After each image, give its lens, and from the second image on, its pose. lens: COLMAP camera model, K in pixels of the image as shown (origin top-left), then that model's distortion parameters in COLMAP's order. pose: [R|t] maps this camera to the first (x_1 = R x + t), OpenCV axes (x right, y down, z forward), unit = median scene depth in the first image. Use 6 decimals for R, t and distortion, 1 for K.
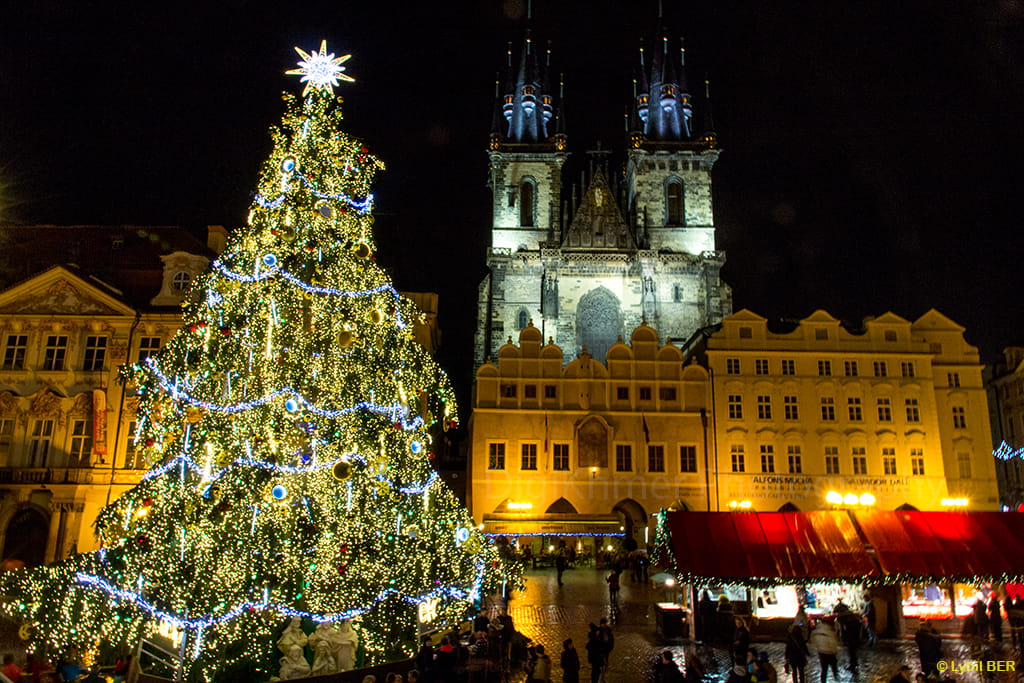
lens RADIAL K [[715.3, 0, 521.2], [0, 715.3, 334.9], [0, 0, 1]] dist [0.007564, -0.002596]
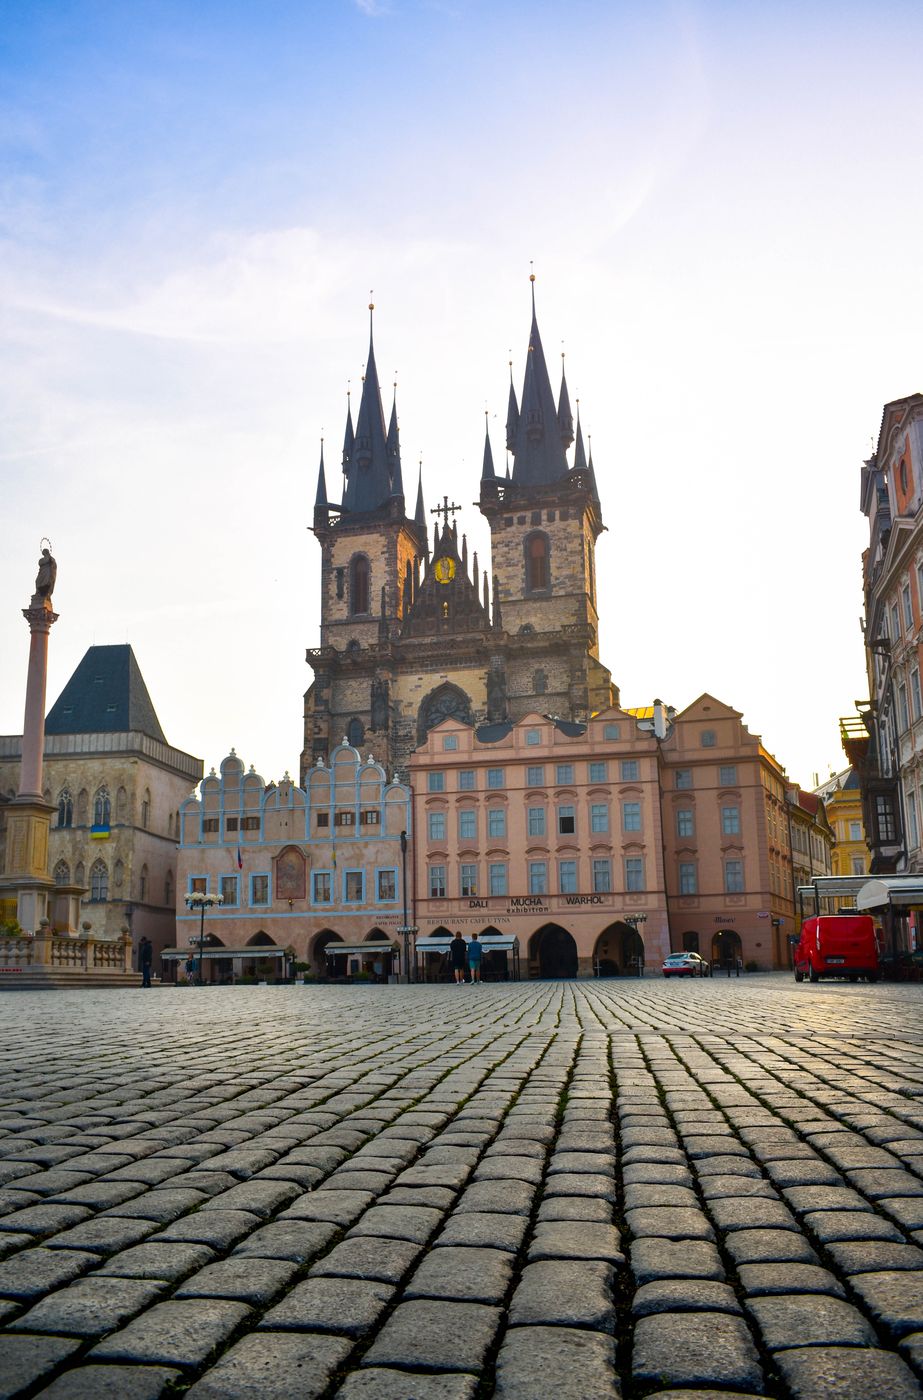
lens RADIAL K [[1243.1, 0, 457.8], [0, 1243.1, 726.6], [0, 0, 1]] dist [-0.053129, -0.002699]
pose [[0.962360, -0.083948, -0.258486, 0.467881], [0.086403, 0.996259, -0.001869, -0.014169], [0.257676, -0.020535, 0.966013, -0.335130]]
